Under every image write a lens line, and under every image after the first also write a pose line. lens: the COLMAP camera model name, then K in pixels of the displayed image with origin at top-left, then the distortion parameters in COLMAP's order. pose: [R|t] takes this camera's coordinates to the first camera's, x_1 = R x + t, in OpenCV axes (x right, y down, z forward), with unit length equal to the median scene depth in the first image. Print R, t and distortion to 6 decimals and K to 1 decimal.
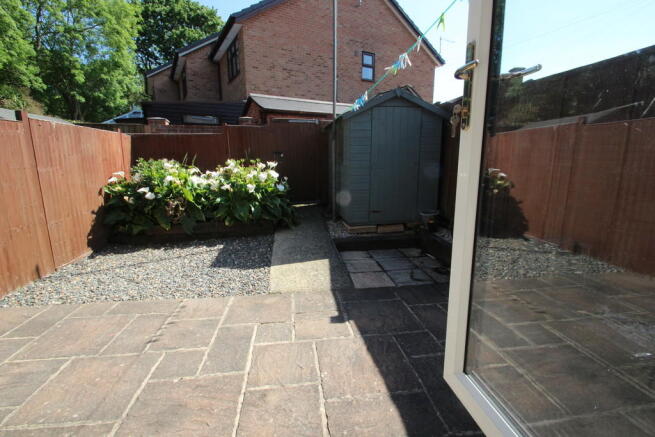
lens RADIAL K [[302.9, 0, 328.6], [0, 302.9, 220.3], [0, 0, 1]] dist [-0.001188, -0.000370]
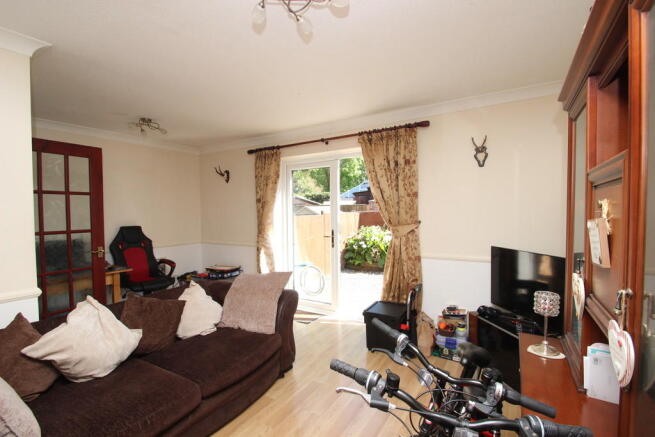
lens RADIAL K [[302.9, 0, 326.6], [0, 302.9, 218.9], [0, 0, 1]] dist [-0.001188, -0.000370]
pose [[0.777961, 0.008442, -0.628256, 0.445831], [-0.107487, 0.986958, -0.119838, 0.008559], [0.619050, 0.160759, 0.768722, -0.682161]]
